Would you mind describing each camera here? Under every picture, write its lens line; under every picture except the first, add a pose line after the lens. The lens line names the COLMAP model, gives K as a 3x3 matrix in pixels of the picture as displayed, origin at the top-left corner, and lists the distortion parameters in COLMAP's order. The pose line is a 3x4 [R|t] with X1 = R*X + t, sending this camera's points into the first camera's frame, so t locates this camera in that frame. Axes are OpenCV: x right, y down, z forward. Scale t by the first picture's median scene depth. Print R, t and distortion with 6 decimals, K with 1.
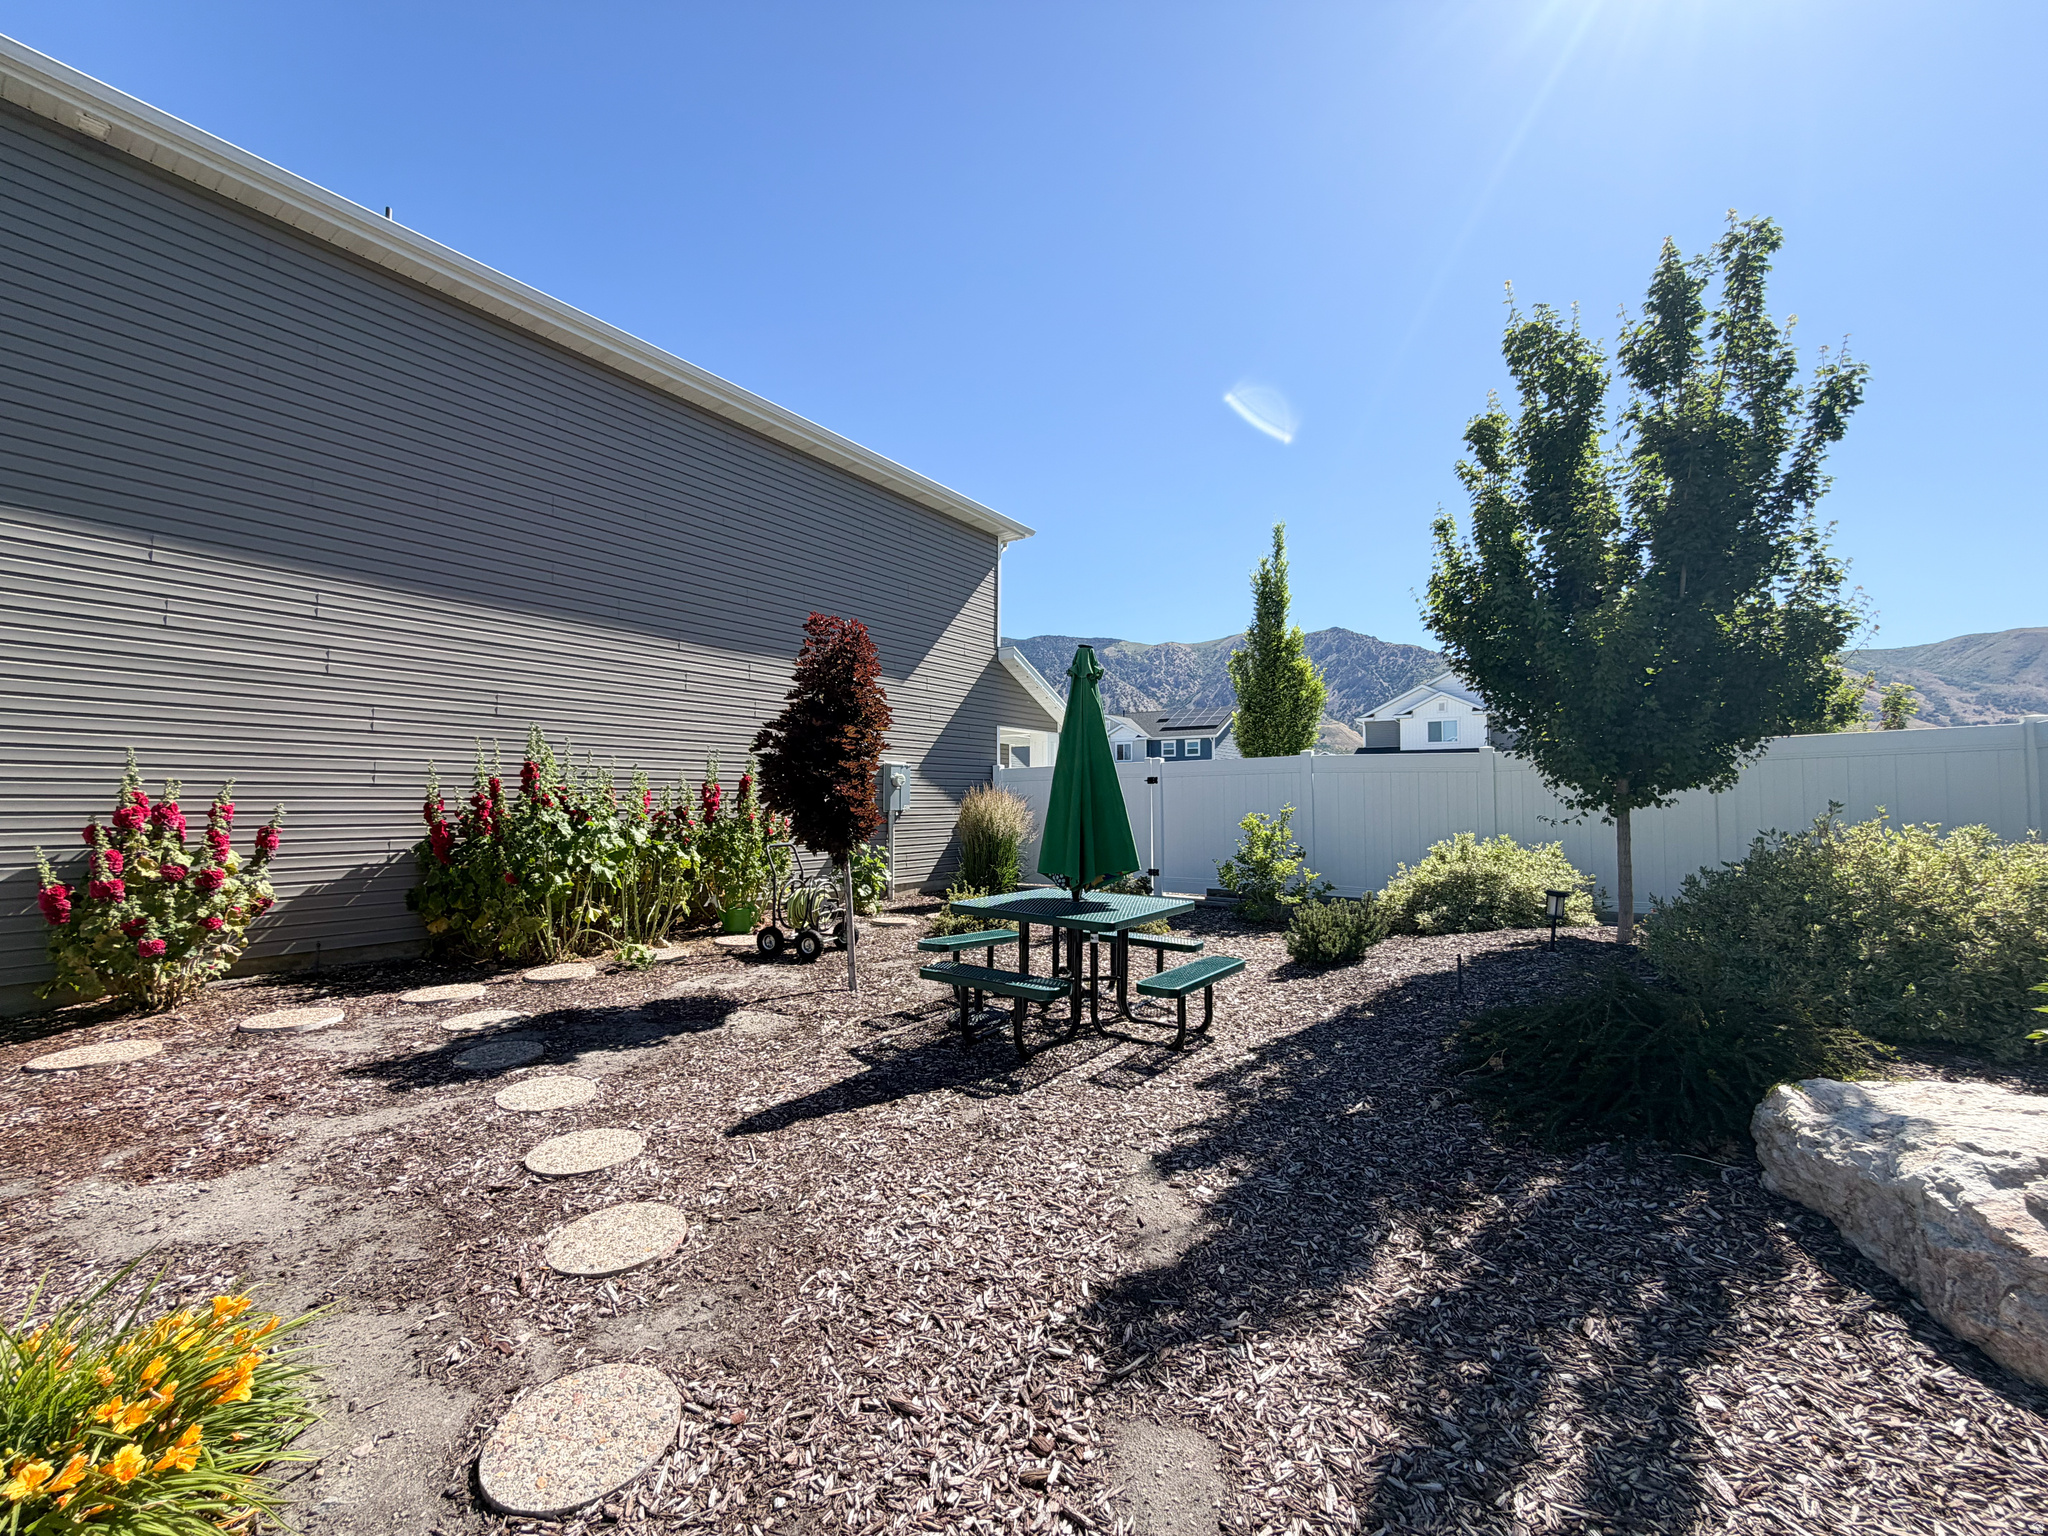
lens RADIAL K [[818.0, 0, 1021.9], [0, 818.0, 772.0], [0, 0, 1]] dist [-0.010071, 0.000331]
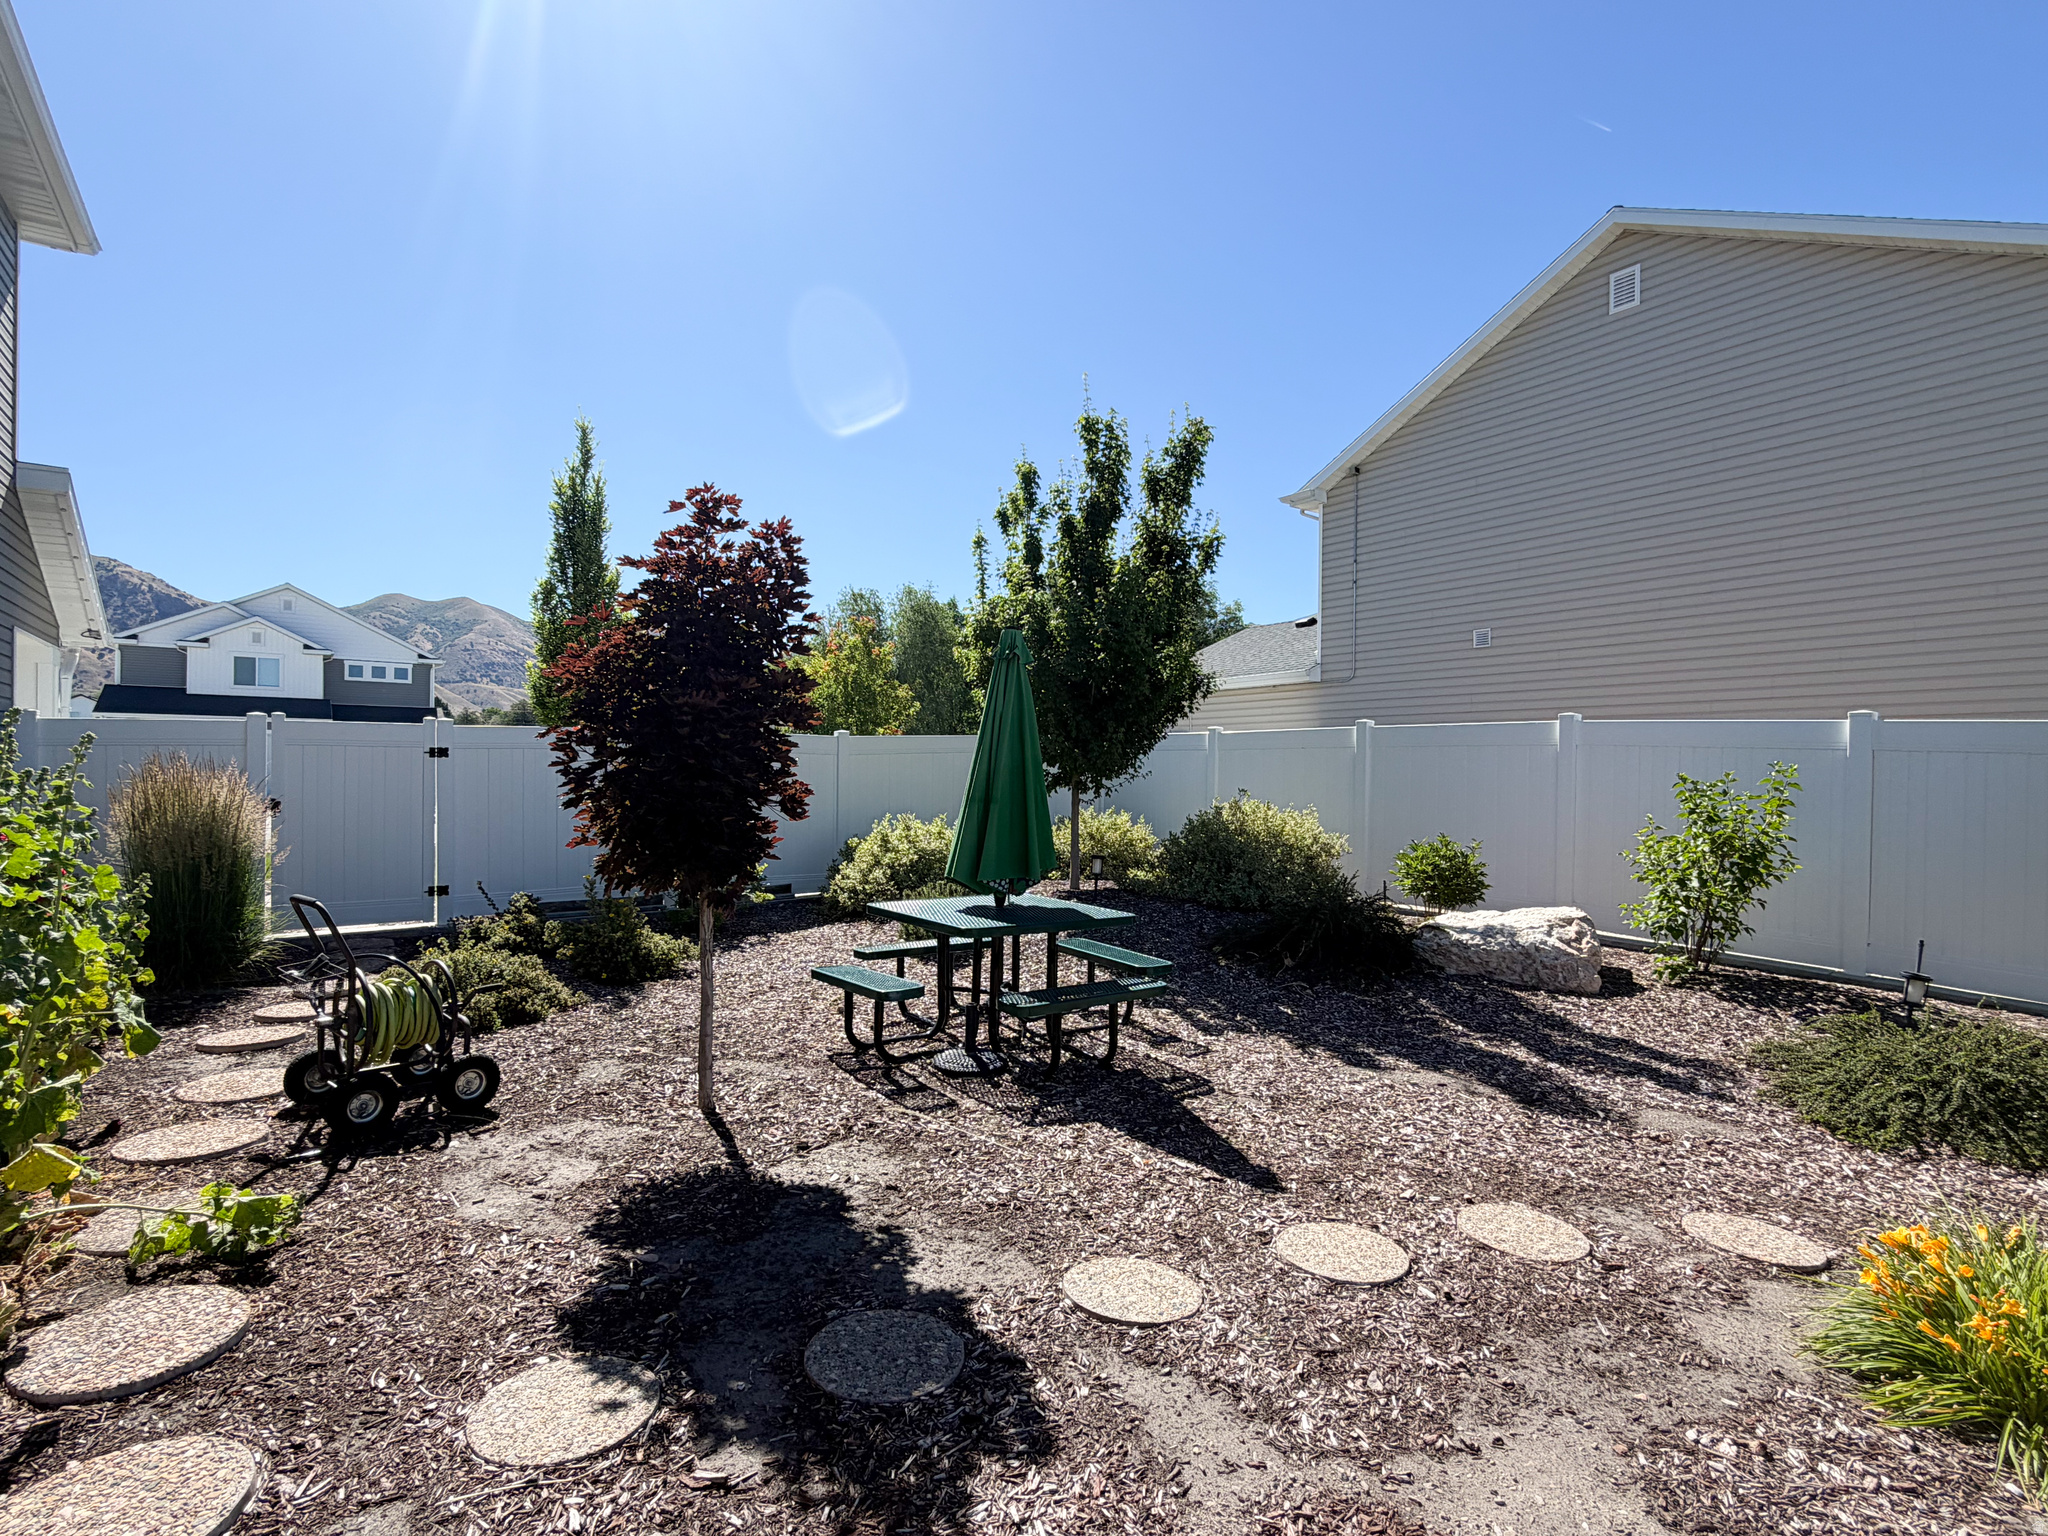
lens RADIAL K [[1007.7, 0, 1024.5], [0, 1007.7, 770.2], [0, 0, 1]] dist [-0.000069, -0.000875]
pose [[0.317164, 0.001261, 0.948370, -1.133905], [-0.040144, 0.999121, 0.012097, -0.010599], [-0.947521, -0.041908, 0.316936, 0.714858]]
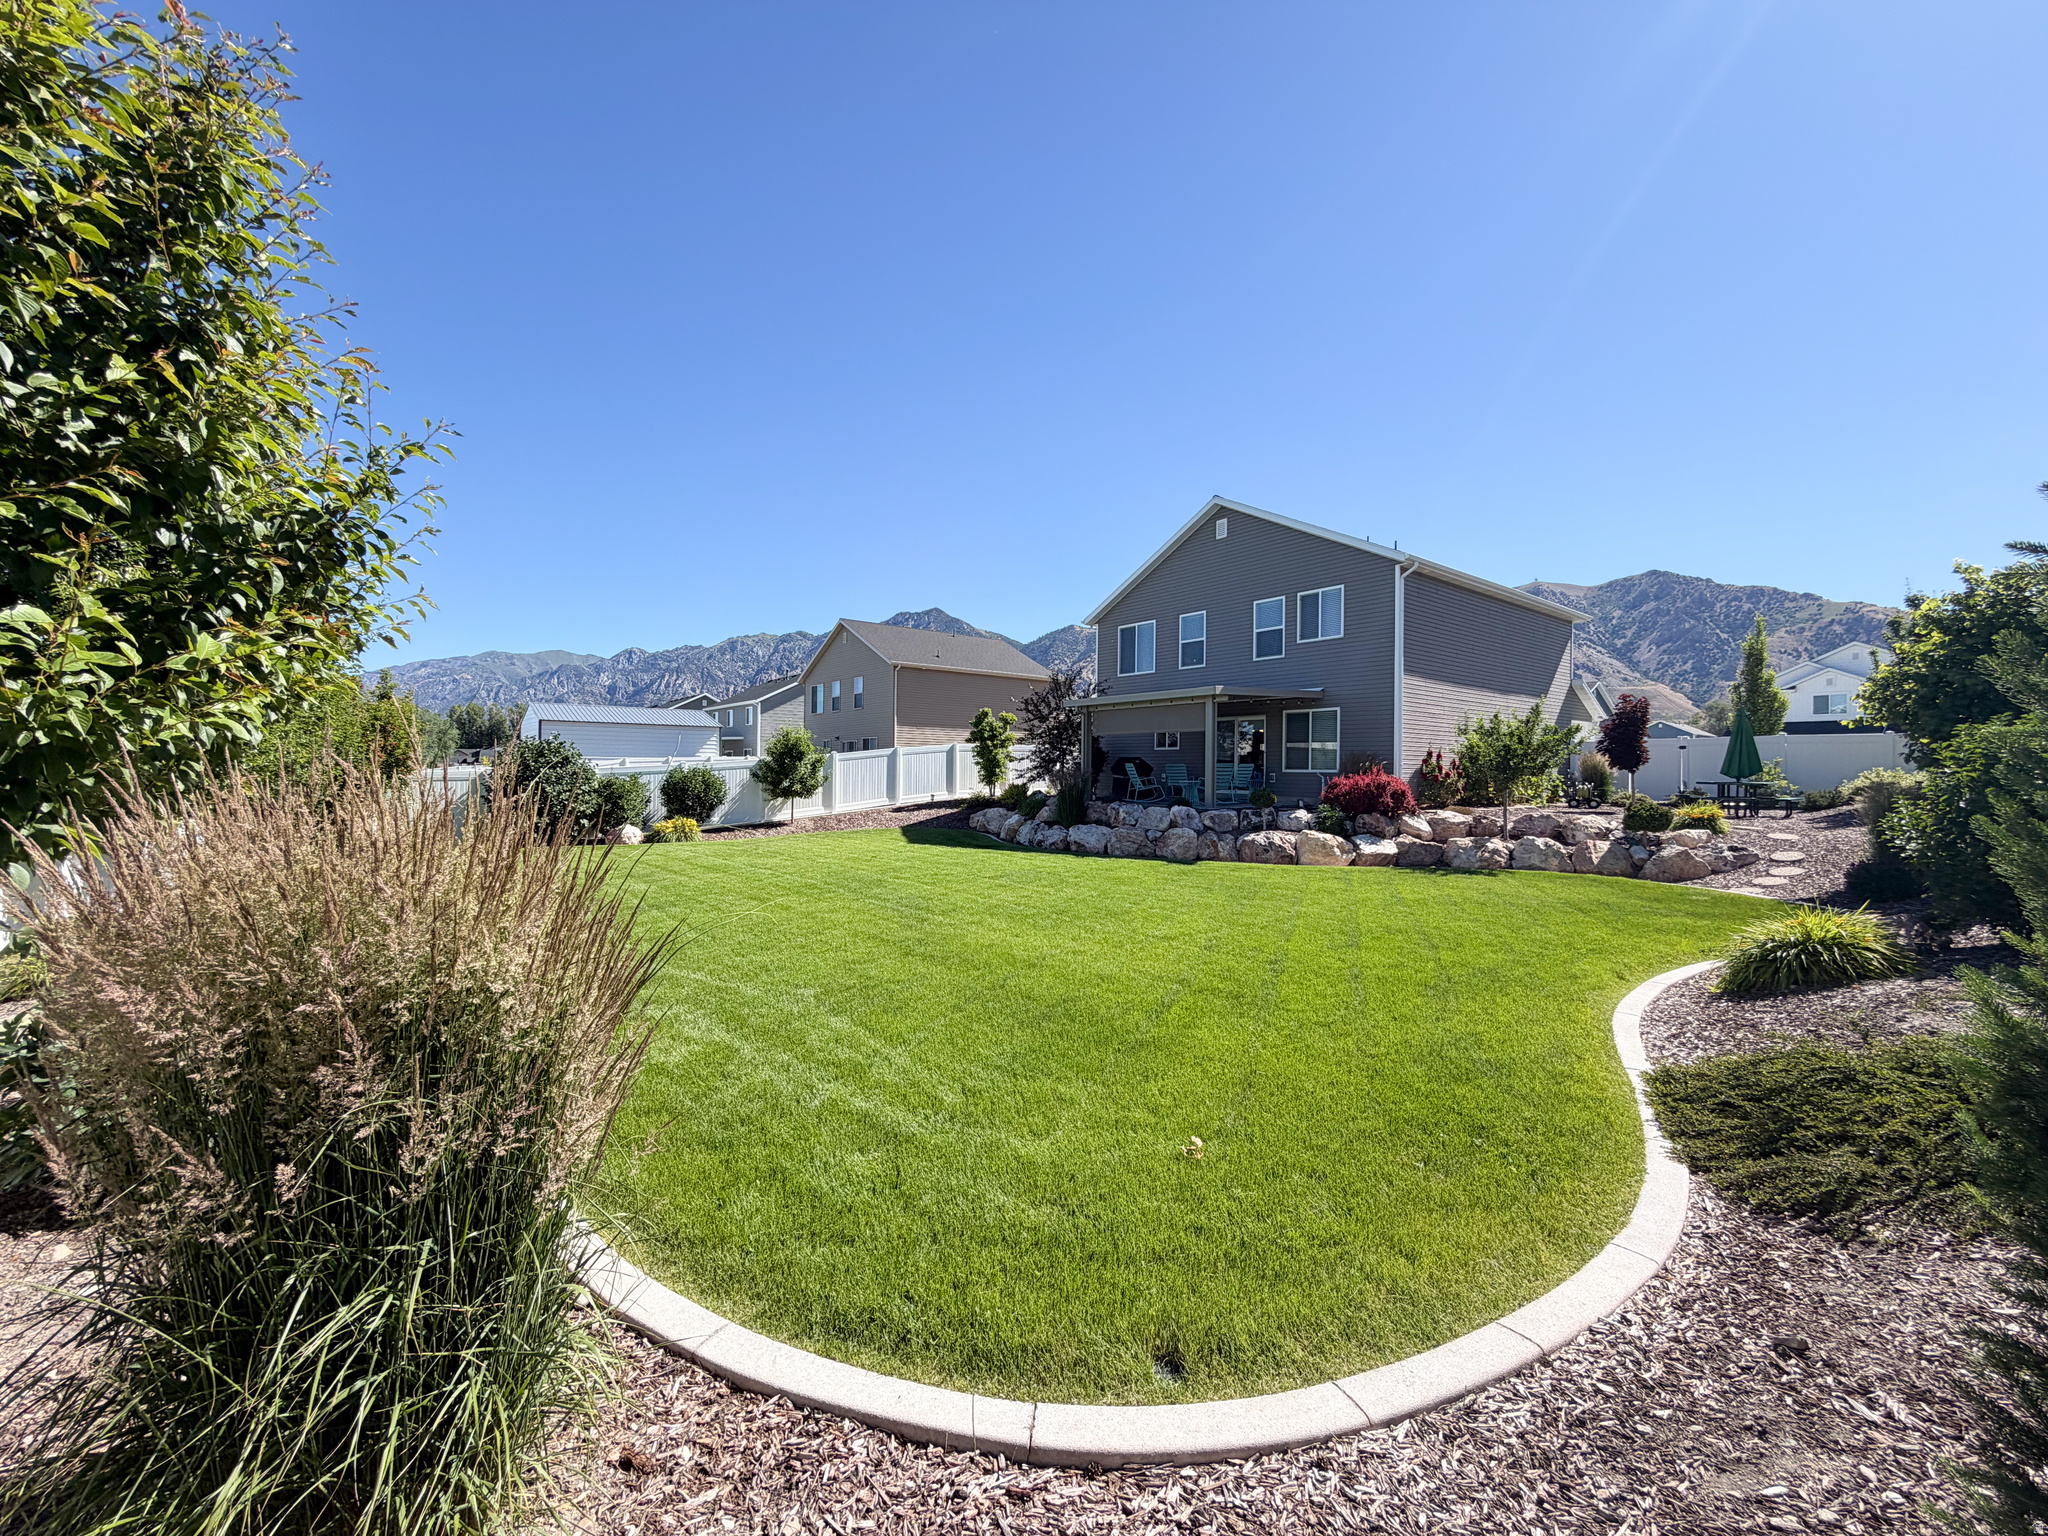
lens RADIAL K [[818.0, 0, 1024.2], [0, 818.0, 769.2], [0, 0, 1]] dist [-0.010071, 0.000331]
pose [[0.957742, -0.000908, -0.287629, -2.067747], [0.008869, 0.999613, 0.026376, -0.011313], [0.287493, -0.027812, 0.957379, -3.523304]]
